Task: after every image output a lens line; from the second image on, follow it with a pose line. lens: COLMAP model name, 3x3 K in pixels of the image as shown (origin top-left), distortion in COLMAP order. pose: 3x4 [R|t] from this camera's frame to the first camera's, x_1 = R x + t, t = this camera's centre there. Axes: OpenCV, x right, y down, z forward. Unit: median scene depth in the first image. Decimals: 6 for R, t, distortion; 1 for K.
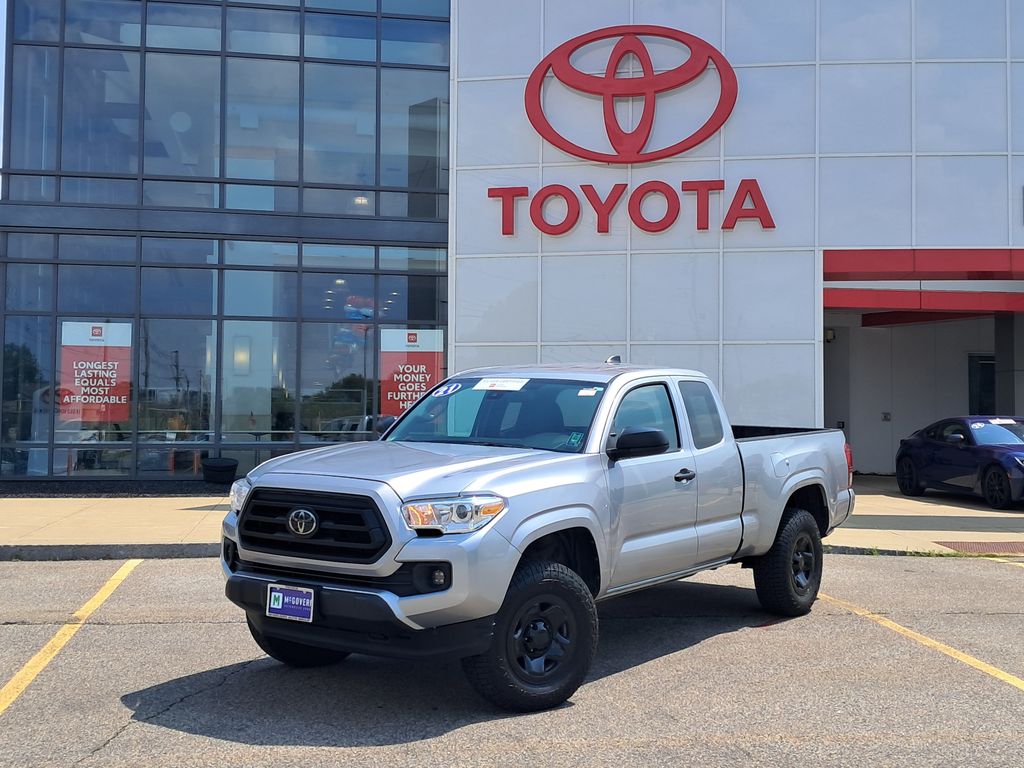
lens RADIAL K [[1899.5, 0, 518.9], [0, 1899.5, 339.0], [0, 0, 1]] dist [0.118405, -0.301559]
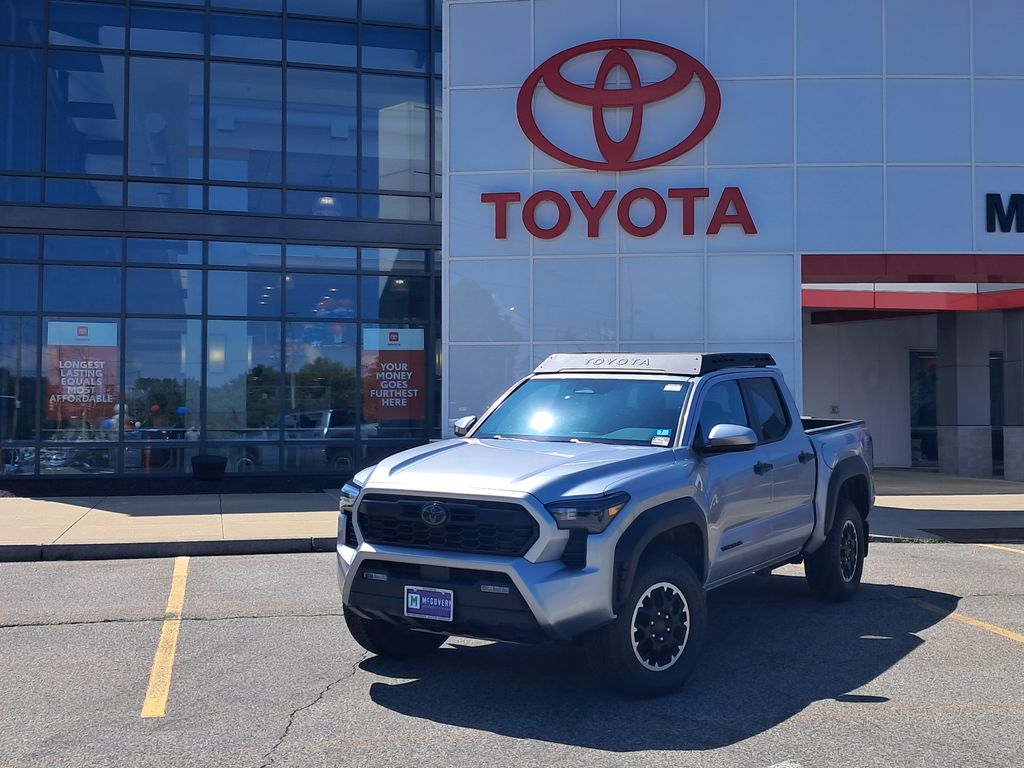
lens RADIAL K [[1848.3, 0, 546.2], [0, 1848.3, 363.7], [0, 0, 1]] dist [0.061941, -0.117314]
pose [[0.992749, -0.003942, 0.120143, -0.099685], [0.001473, 0.999786, 0.020632, -0.006940], [-0.120199, -0.020306, 0.992542, -0.002690]]
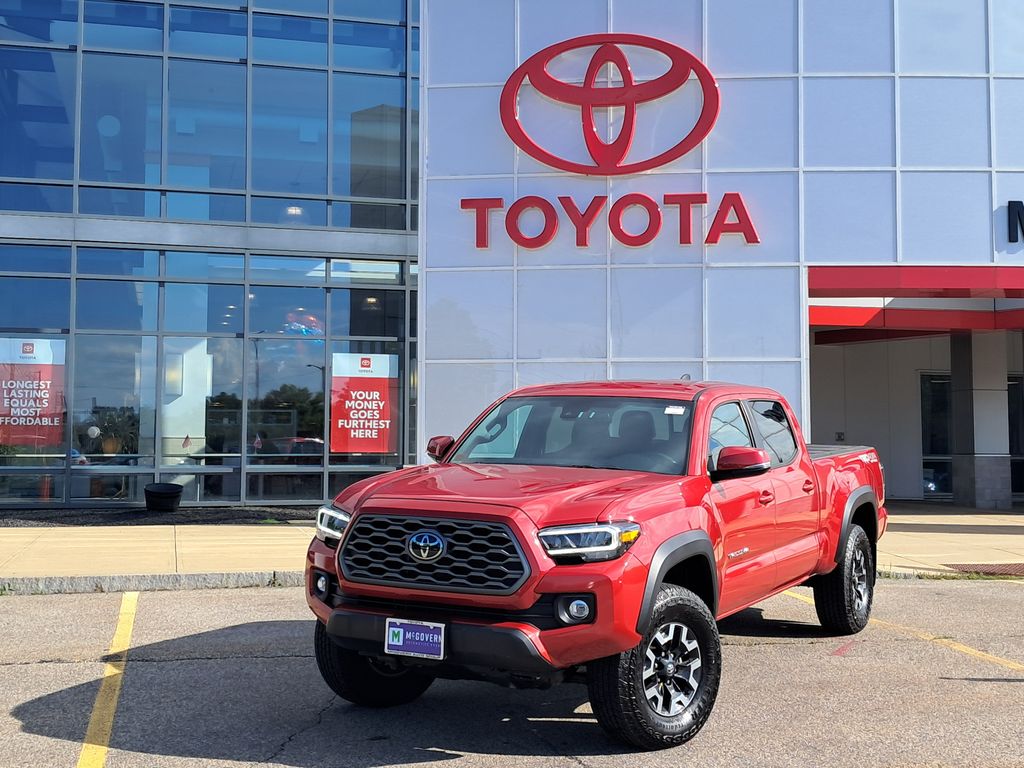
lens RADIAL K [[1899.5, 0, 518.9], [0, 1899.5, 339.0], [0, 0, 1]] dist [0.118405, -0.301559]
pose [[0.992877, 0.002426, 0.119119, -0.098365], [-0.000964, 0.999924, -0.012330, 0.002909], [-0.119140, 0.012127, 0.992803, 0.047644]]
